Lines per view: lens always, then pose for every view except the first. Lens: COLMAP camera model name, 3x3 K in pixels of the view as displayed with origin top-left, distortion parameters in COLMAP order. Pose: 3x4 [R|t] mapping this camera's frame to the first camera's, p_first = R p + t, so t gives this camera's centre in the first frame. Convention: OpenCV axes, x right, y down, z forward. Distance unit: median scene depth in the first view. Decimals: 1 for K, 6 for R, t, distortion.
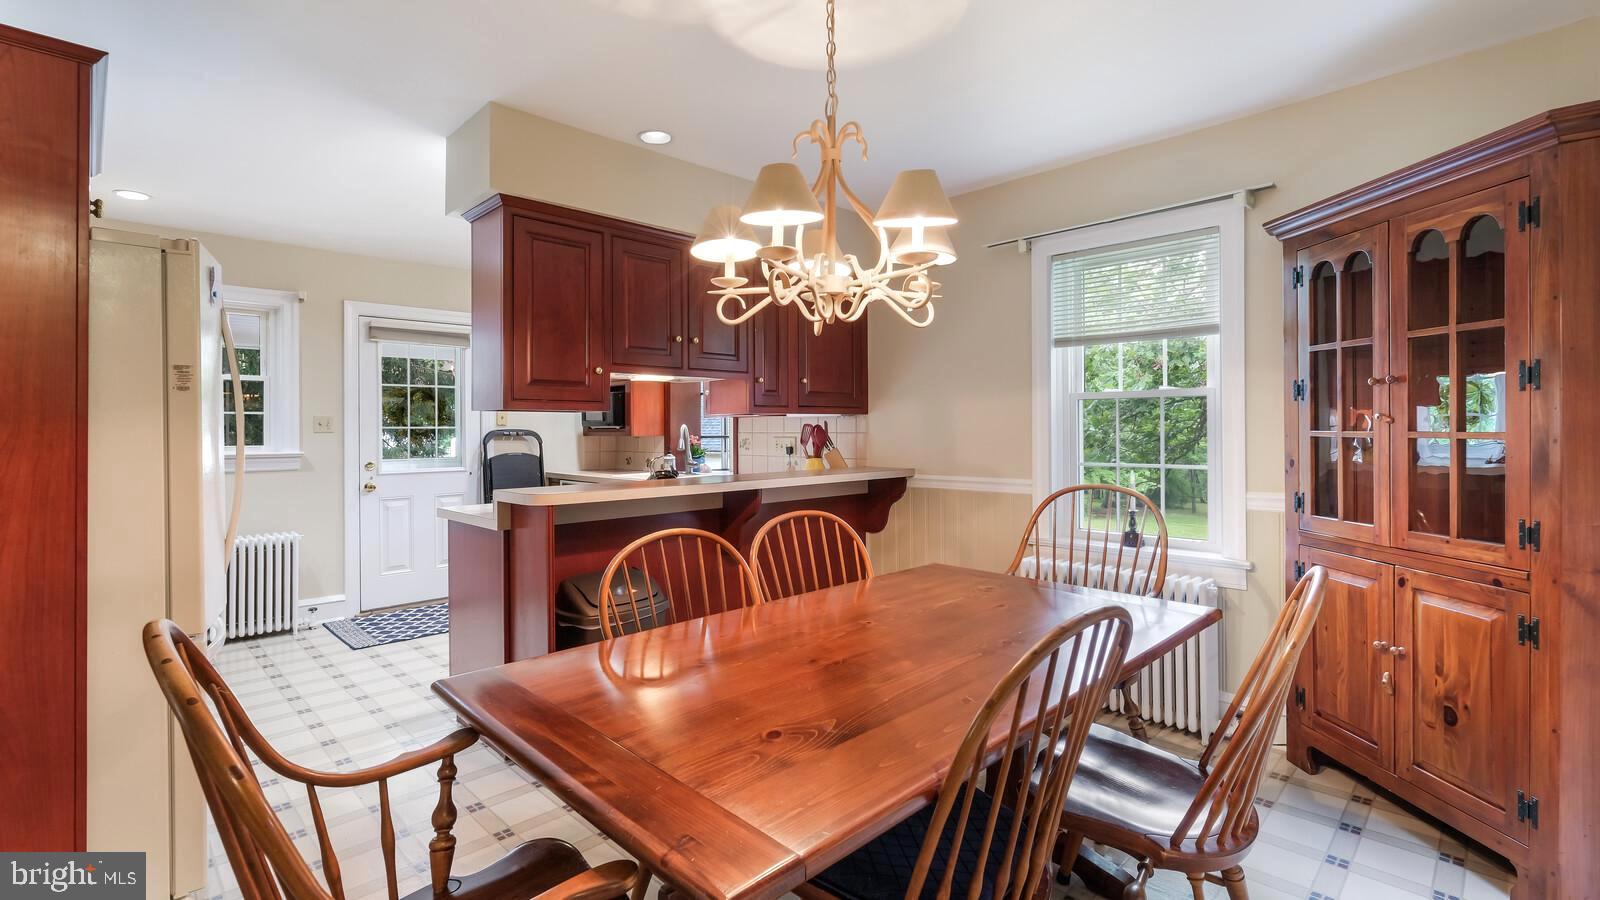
lens RADIAL K [[731.4, 0, 804.5], [0, 731.4, 424.7], [0, 0, 1]] dist [-0.010043, -0.000306]
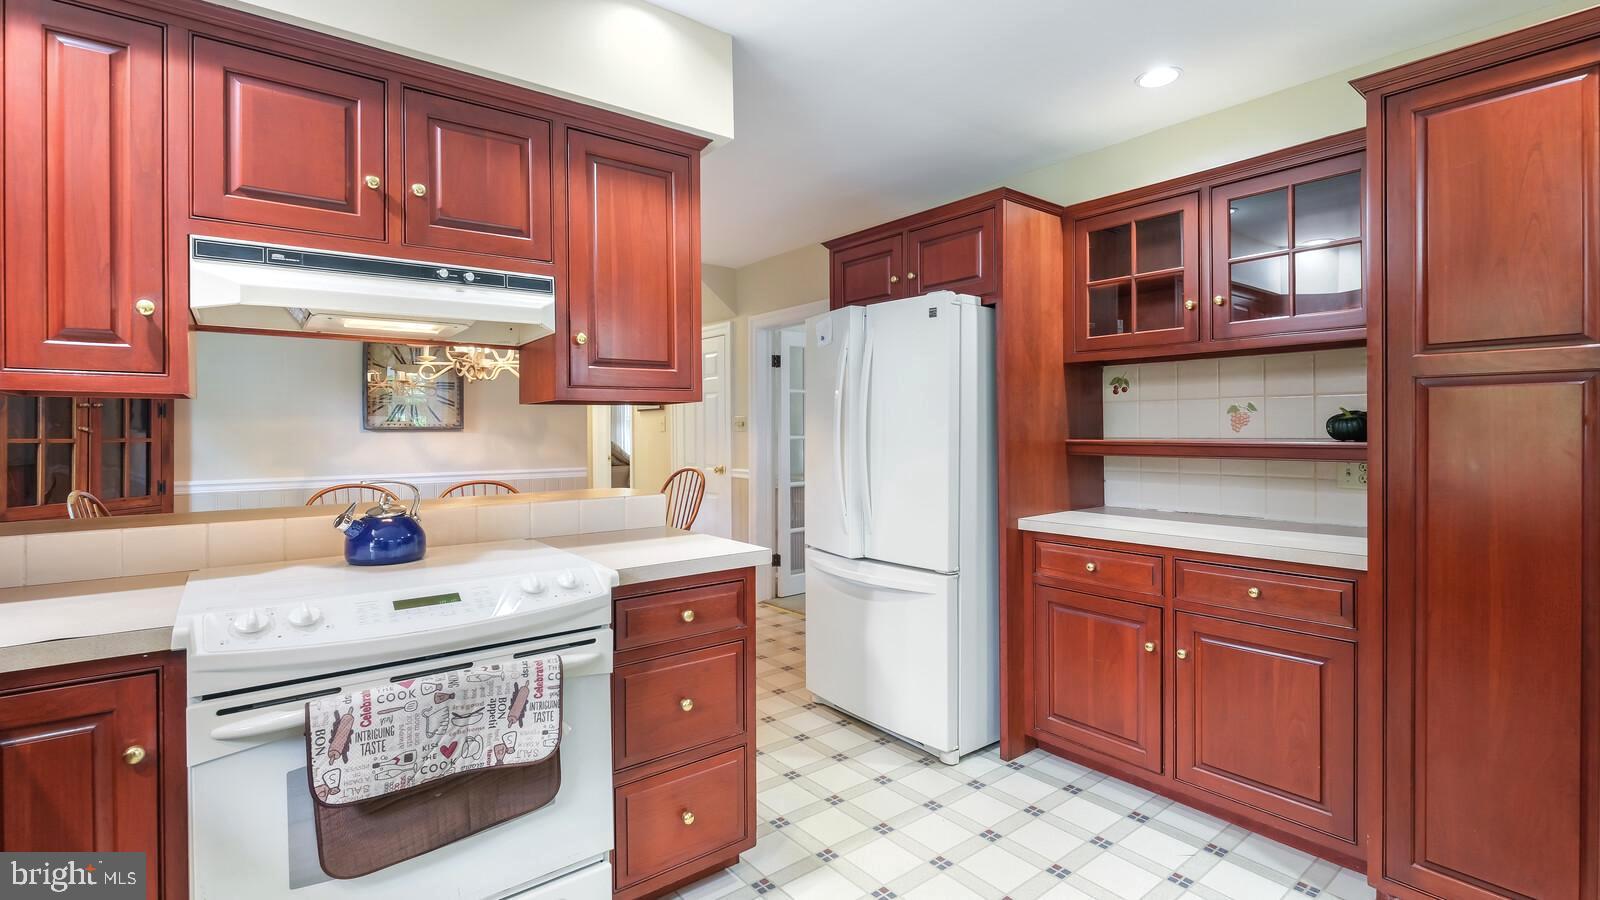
lens RADIAL K [[720.9, 0, 808.4], [0, 720.9, 427.7], [0, 0, 1]] dist [-0.011860, -0.000588]
pose [[-0.993623, 0.014129, 0.111868, -0.409143], [0.013051, 0.999861, -0.010362, 0.010905], [-0.111999, -0.008835, -0.993669, 1.086837]]
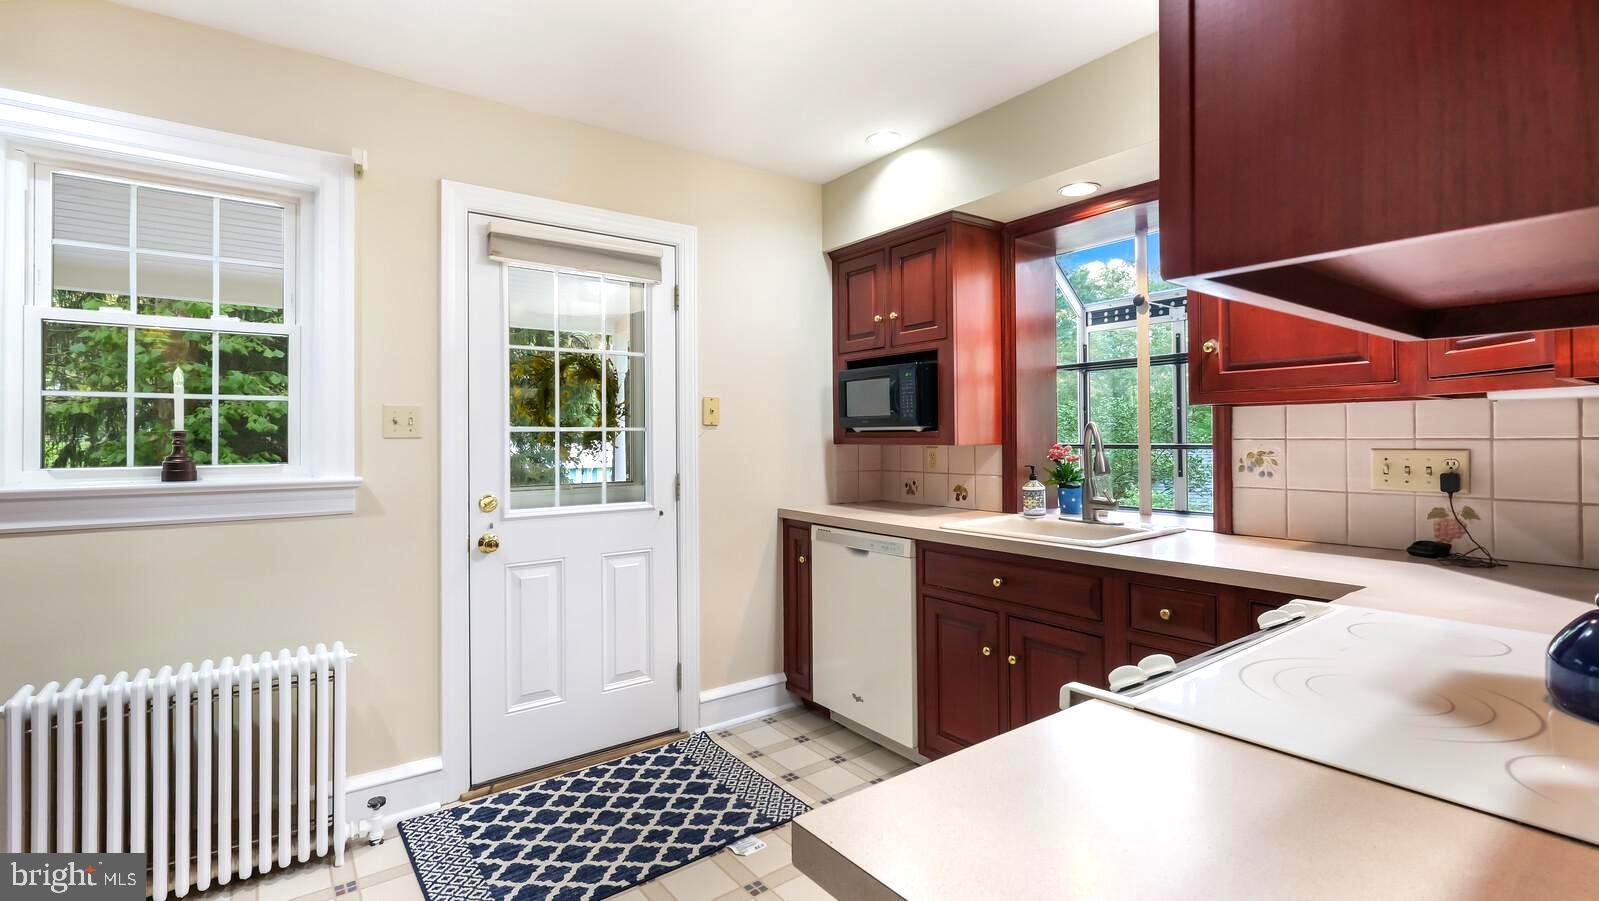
lens RADIAL K [[706.6, 0, 789.0], [0, 706.6, 427.1], [0, 0, 1]] dist [-0.000431, -0.000094]
pose [[0.990295, -0.002328, -0.138961, -0.327139], [0.001464, 0.999979, -0.006323, 0.006522], [0.138973, 0.006058, 0.990278, 0.553057]]
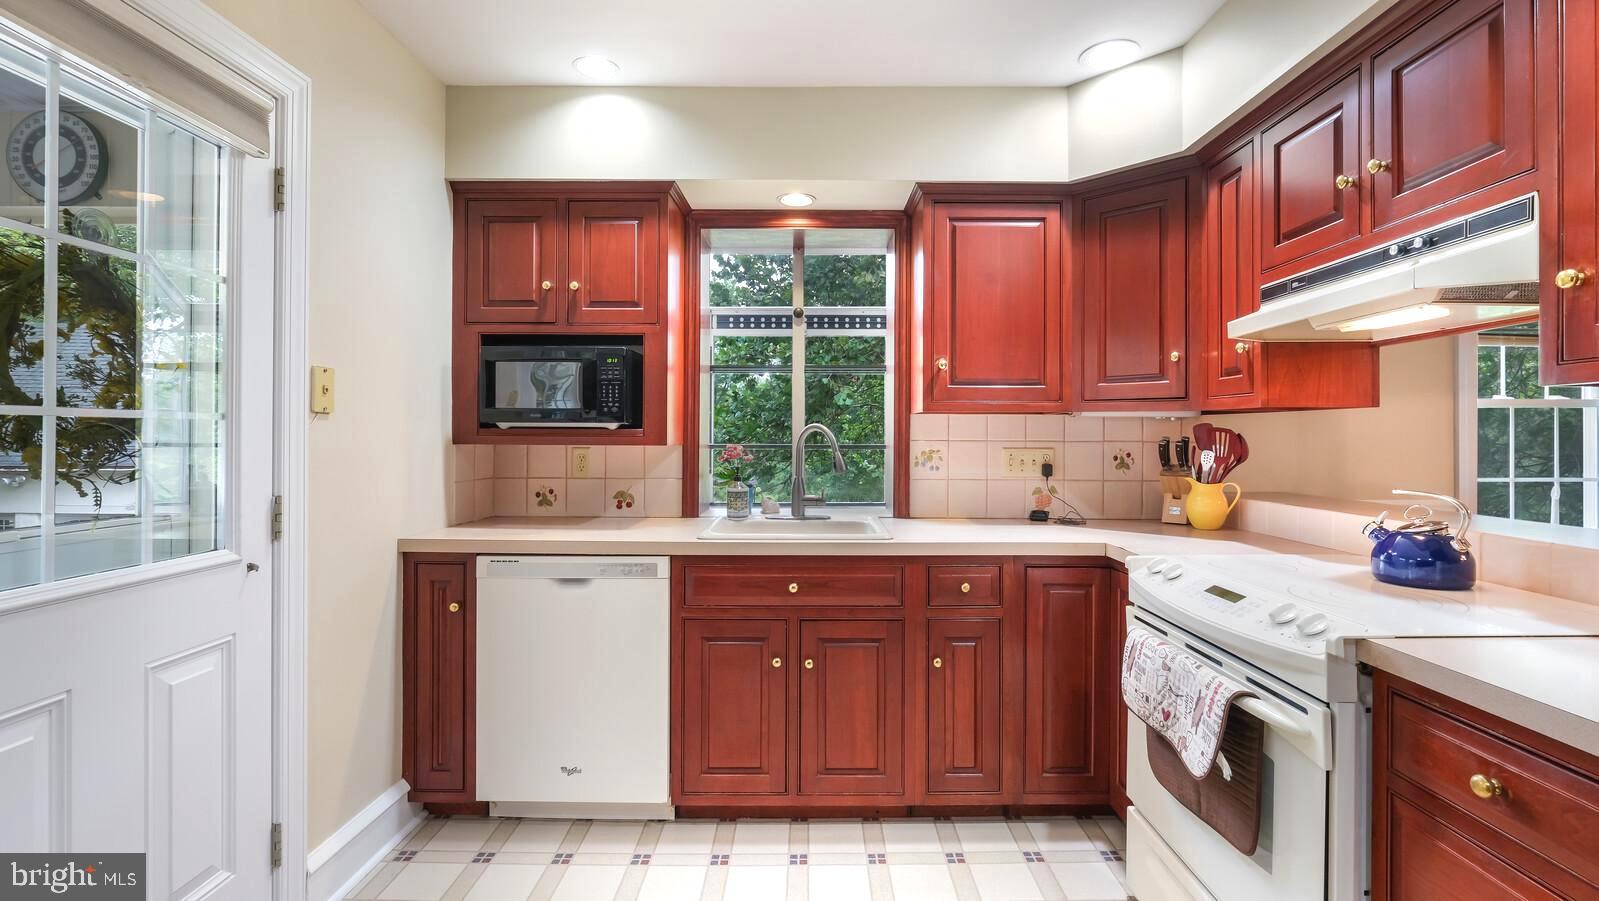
lens RADIAL K [[720.4, 0, 807.9], [0, 720.4, 428.2], [0, 0, 1]] dist [-0.011860, -0.000588]
pose [[0.702713, 0.017565, 0.711256, -0.580344], [-0.013984, 0.999843, -0.010875, 0.009736], [-0.711336, -0.002305, 0.702849, 0.709639]]
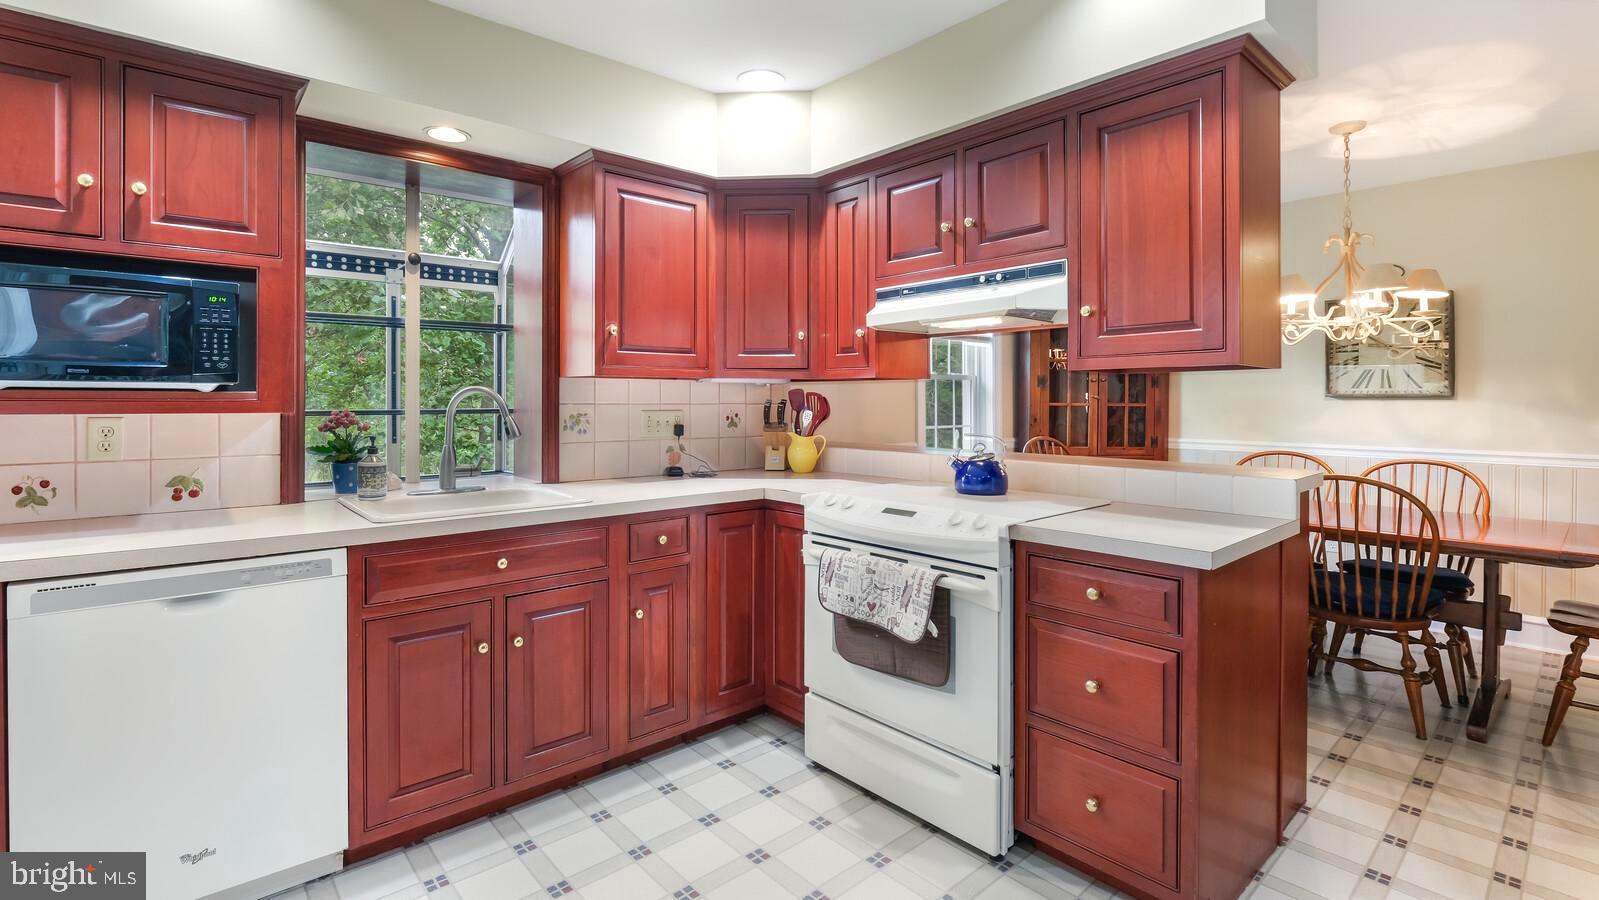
lens RADIAL K [[733.6, 0, 783.4], [0, 733.6, 397.9], [0, 0, 1]] dist [-0.013331, -0.000317]
pose [[0.063689, 0.010986, 0.997909, -0.681842], [-0.007795, 0.999914, -0.010510, 0.011957], [-0.997939, -0.007109, 0.063770, 0.847328]]
